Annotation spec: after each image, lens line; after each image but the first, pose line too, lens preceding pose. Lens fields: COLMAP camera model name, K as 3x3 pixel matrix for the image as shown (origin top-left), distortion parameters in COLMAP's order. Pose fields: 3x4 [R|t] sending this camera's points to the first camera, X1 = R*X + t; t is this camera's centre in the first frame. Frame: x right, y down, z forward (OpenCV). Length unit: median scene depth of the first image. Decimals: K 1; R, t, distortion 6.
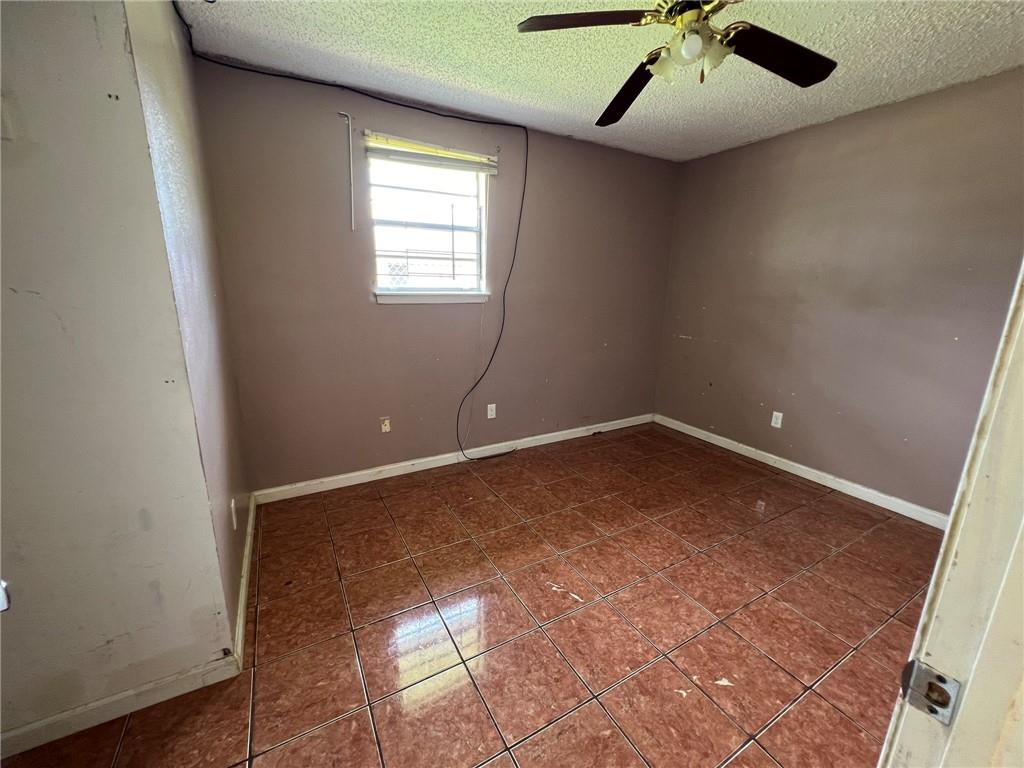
lens RADIAL K [[411.2, 0, 514.2], [0, 411.2, 384.5], [0, 0, 1]] dist [-0.000360, 0.000164]
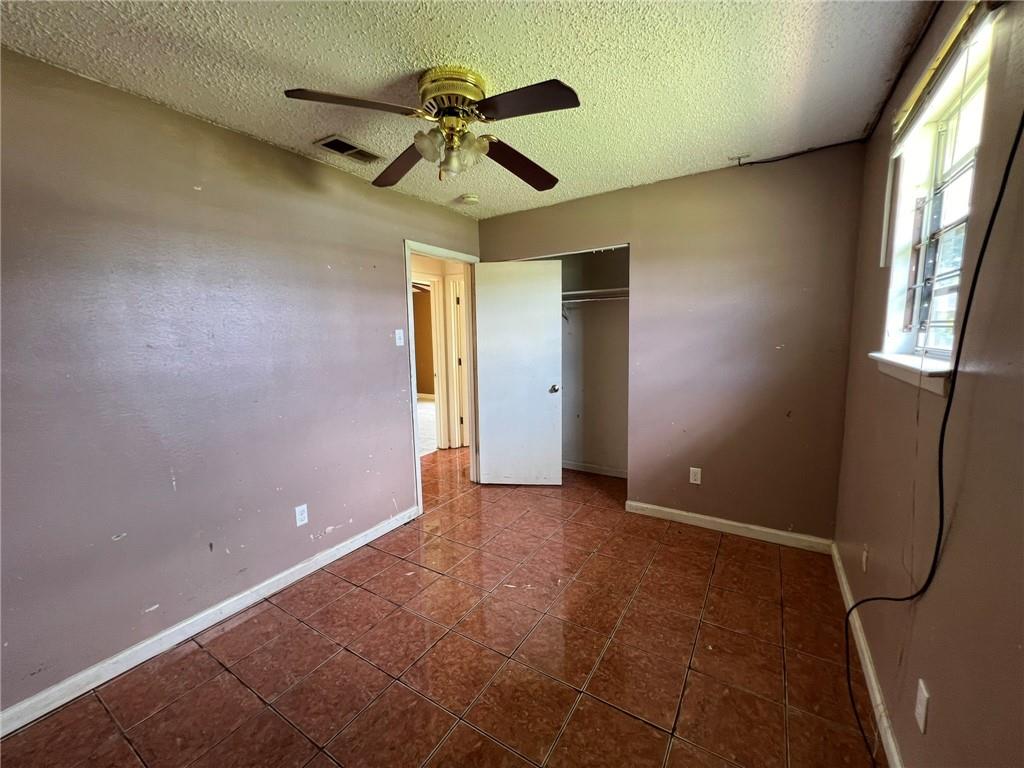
lens RADIAL K [[411.2, 0, 512.6], [0, 411.2, 385.2], [0, 0, 1]] dist [-0.000360, 0.000164]
pose [[-0.880008, 0.061671, -0.470937, 0.646860], [-0.105839, 0.941140, 0.321020, -0.432682], [0.463015, 0.332344, -0.821684, 1.695957]]
